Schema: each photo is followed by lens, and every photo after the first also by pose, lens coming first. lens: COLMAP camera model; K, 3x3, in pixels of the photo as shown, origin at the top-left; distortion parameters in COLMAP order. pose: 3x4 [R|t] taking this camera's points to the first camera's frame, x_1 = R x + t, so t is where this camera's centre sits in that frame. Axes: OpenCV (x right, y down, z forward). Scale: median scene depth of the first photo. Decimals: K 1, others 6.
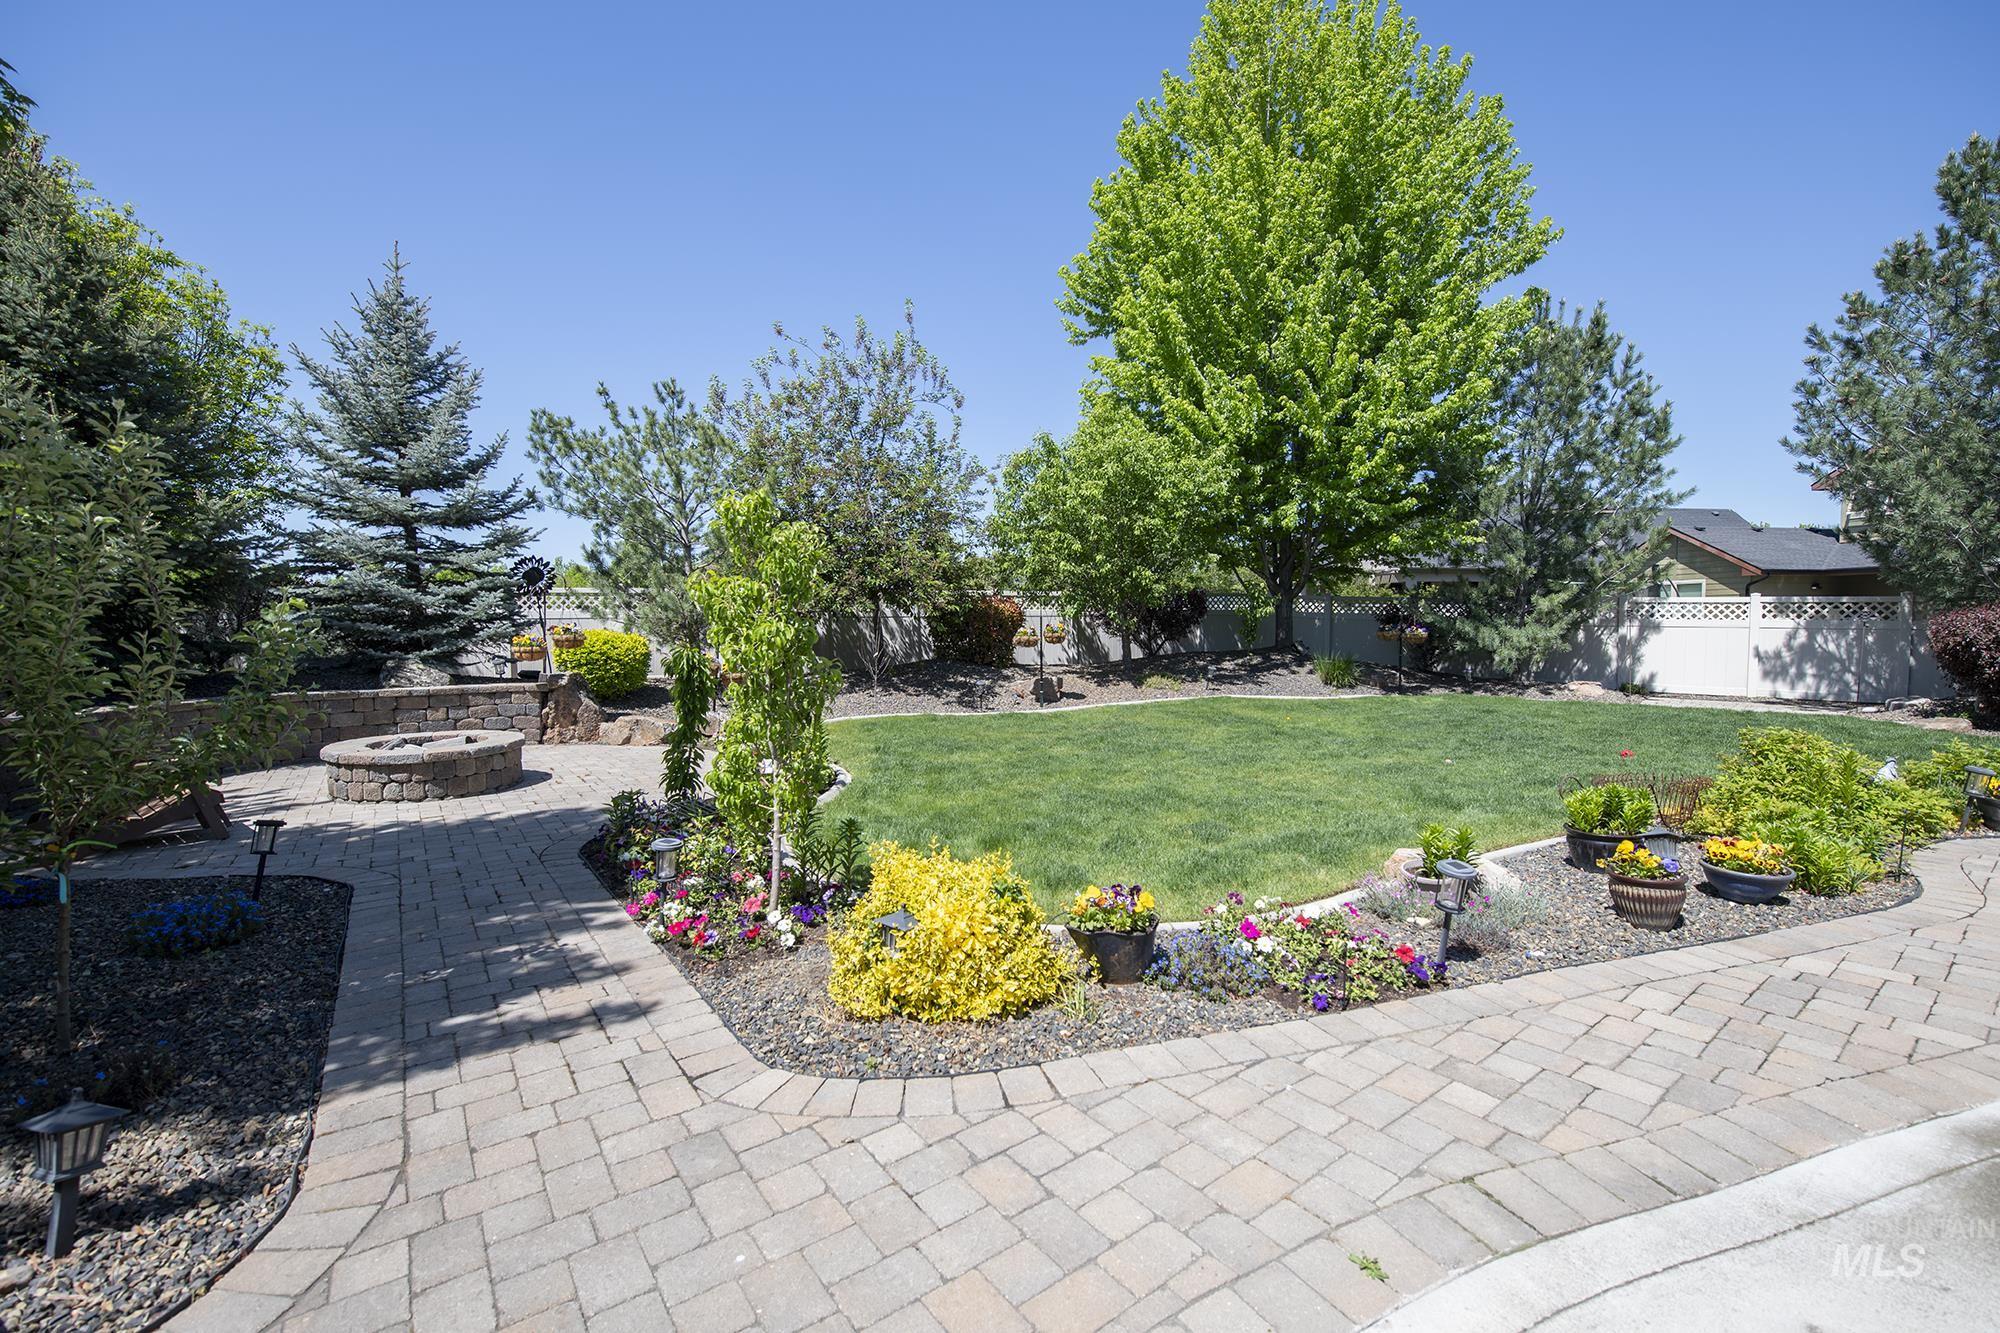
lens RADIAL K [[812.6, 0, 1000.0], [0, 812.6, 666.5], [0, 0, 1]] dist [0.001456, -0.000345]
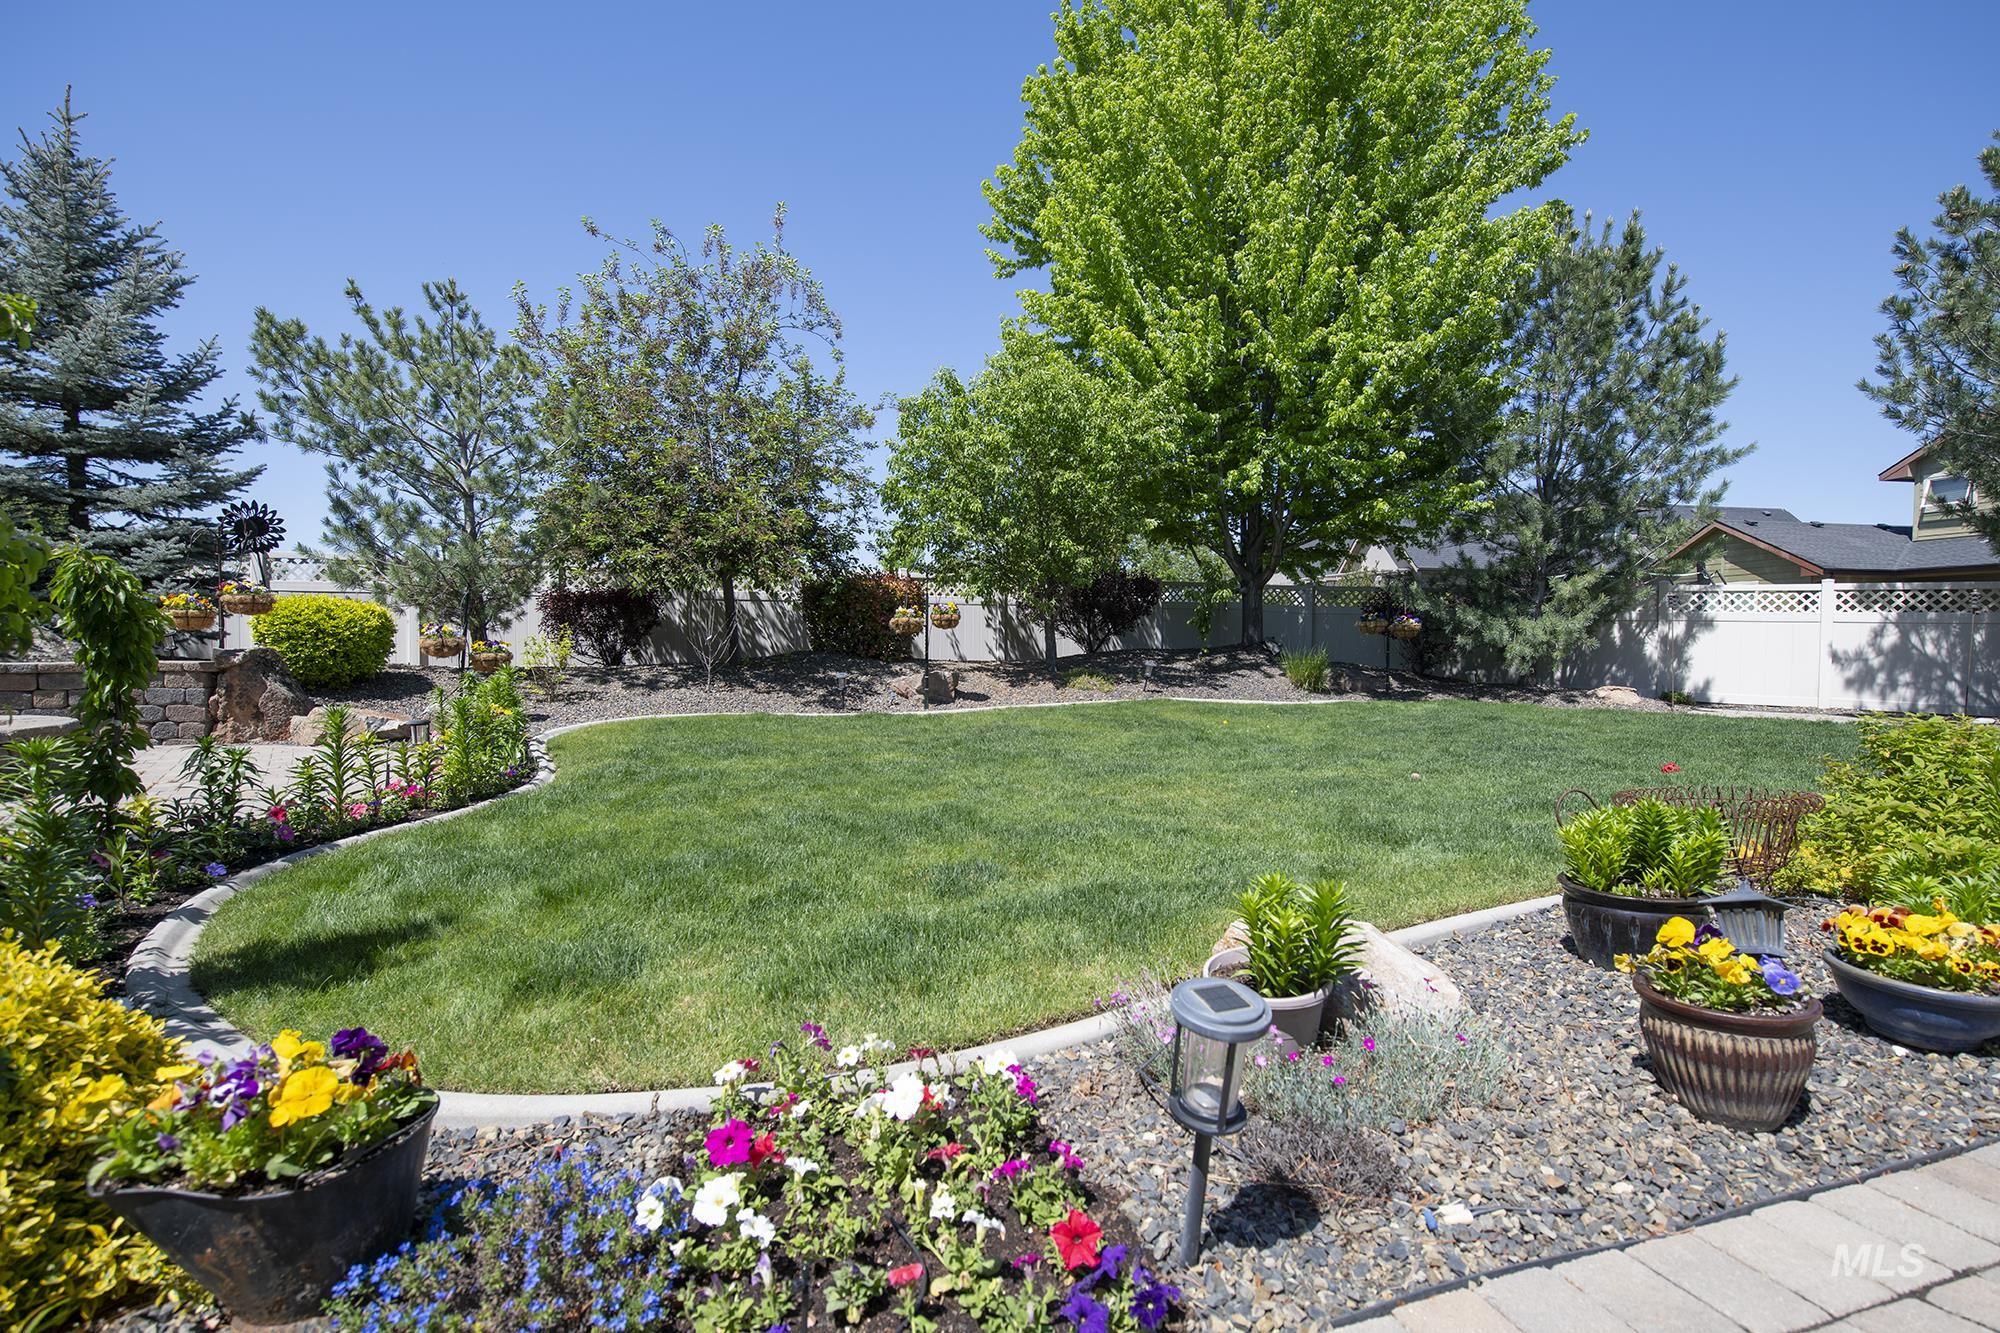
lens RADIAL K [[892.6, 0, 991.9], [0, 892.6, 666.2], [0, 0, 1]] dist [-0.002274, 0.000392]
pose [[0.999889, 0.012395, 0.008208, 0.102690], [-0.012231, 0.999731, -0.019684, 0.023898], [-0.008450, 0.019582, 0.999773, 0.135419]]
